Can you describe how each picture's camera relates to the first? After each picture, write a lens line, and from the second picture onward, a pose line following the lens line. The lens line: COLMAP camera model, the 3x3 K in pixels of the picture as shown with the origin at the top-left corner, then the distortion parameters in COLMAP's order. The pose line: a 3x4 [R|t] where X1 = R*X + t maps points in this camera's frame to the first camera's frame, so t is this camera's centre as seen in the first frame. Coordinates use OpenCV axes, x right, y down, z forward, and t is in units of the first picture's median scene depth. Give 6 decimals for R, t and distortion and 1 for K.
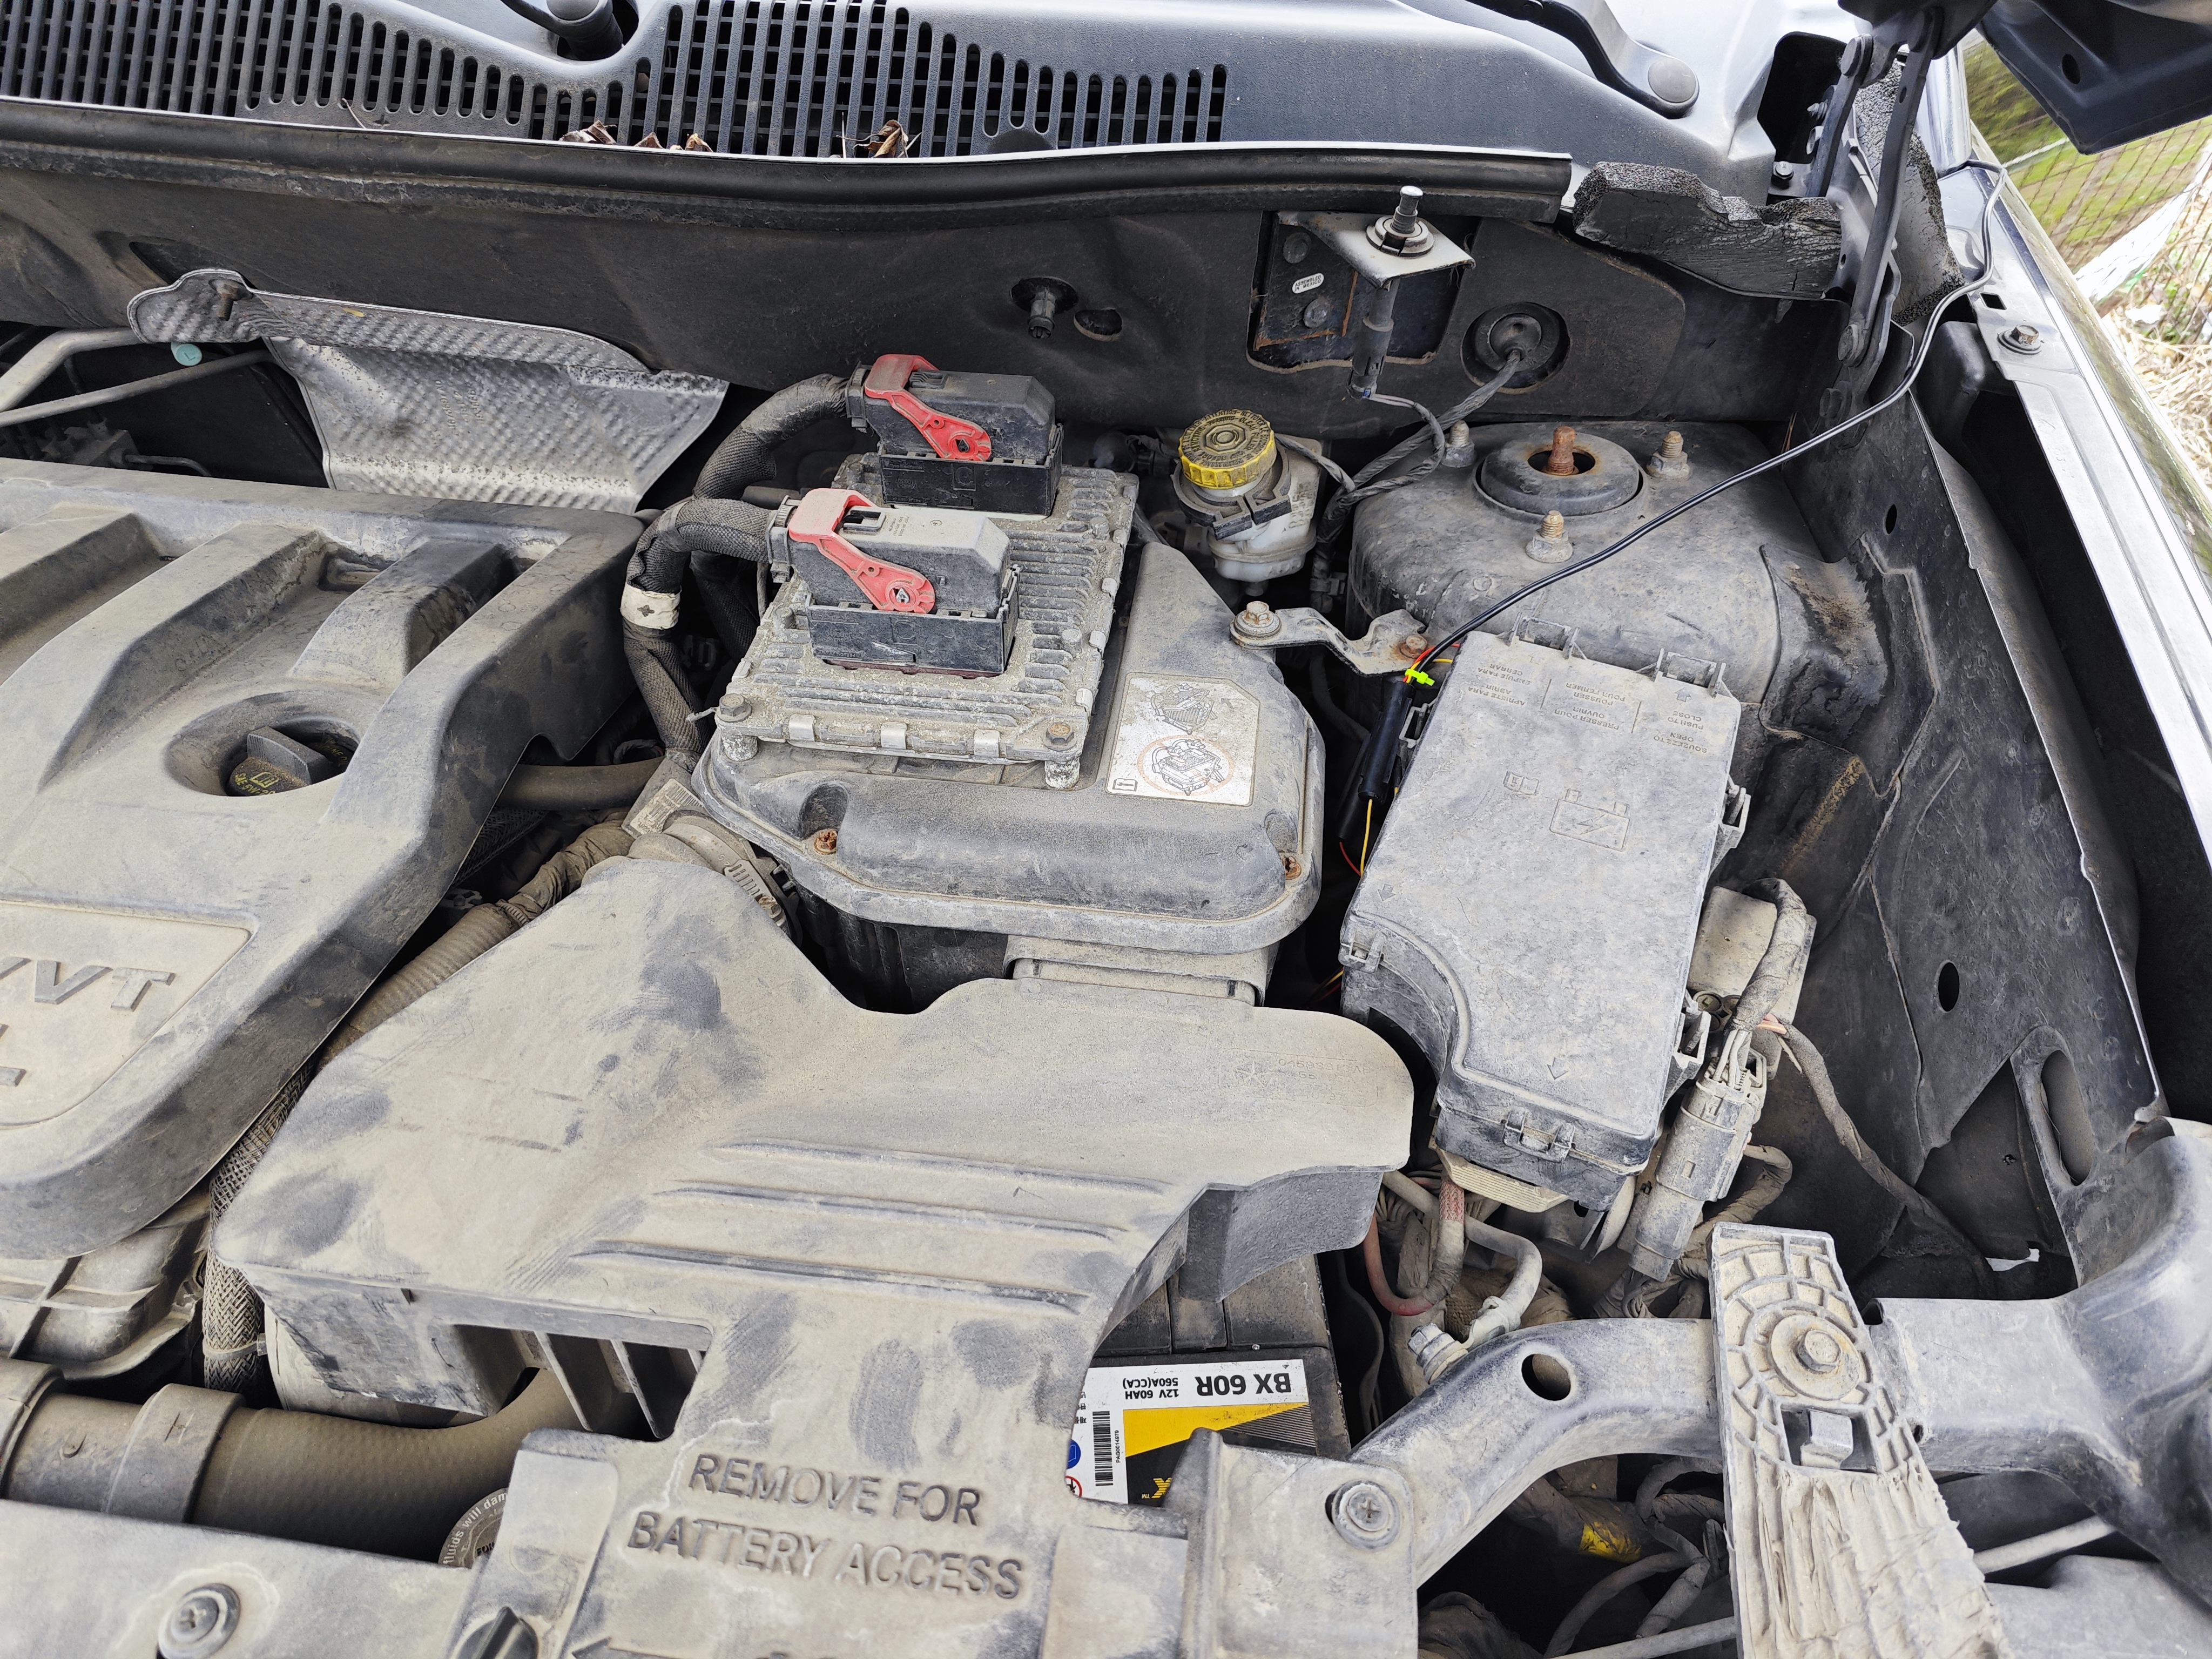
lens RADIAL K [[1411.6, 0, 1106.0], [0, 1411.6, 829.5], [0, 0, 1]] dist [0.005797, -0.044032]
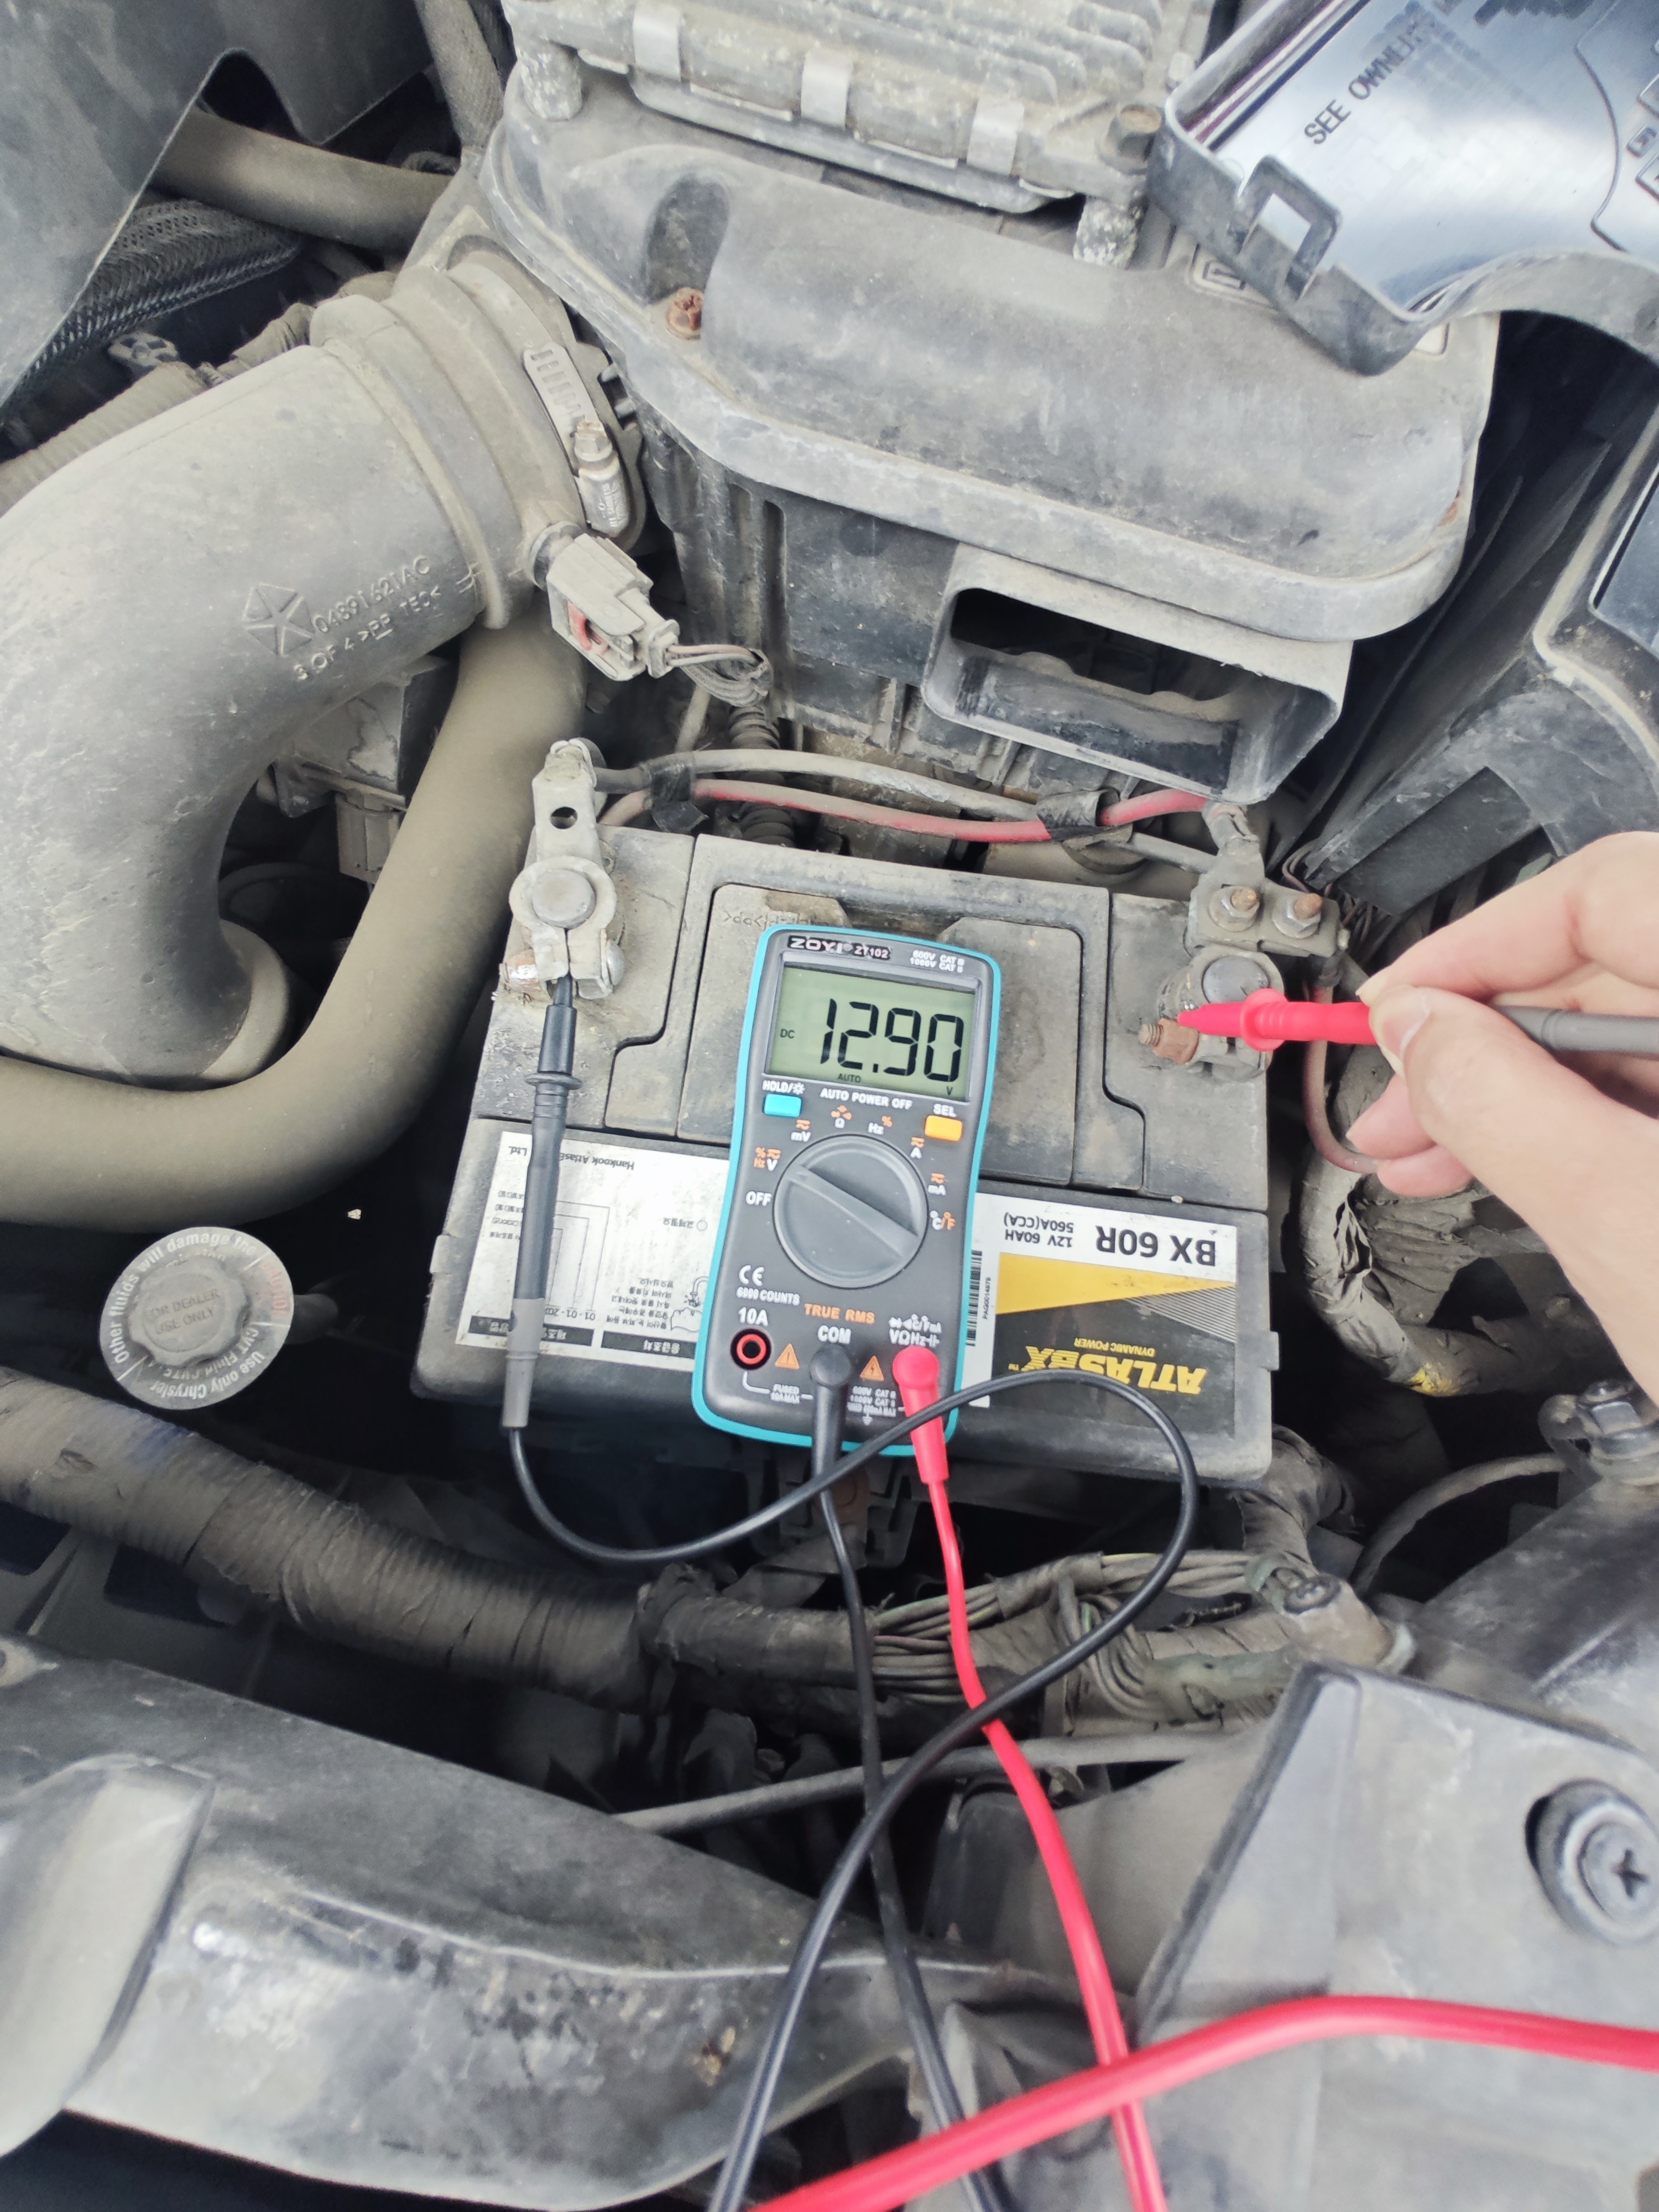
lens RADIAL K [[1080.4, 0, 839.0], [0, 1080.4, 1152.9], [0, 0, 1]] dist [0.066185, -0.046853]
pose [[0.984446, 0.175652, 0.003517, -0.077992], [-0.152896, 0.846709, 0.509614, 0.064246], [0.086537, -0.502225, 0.860396, 0.448670]]
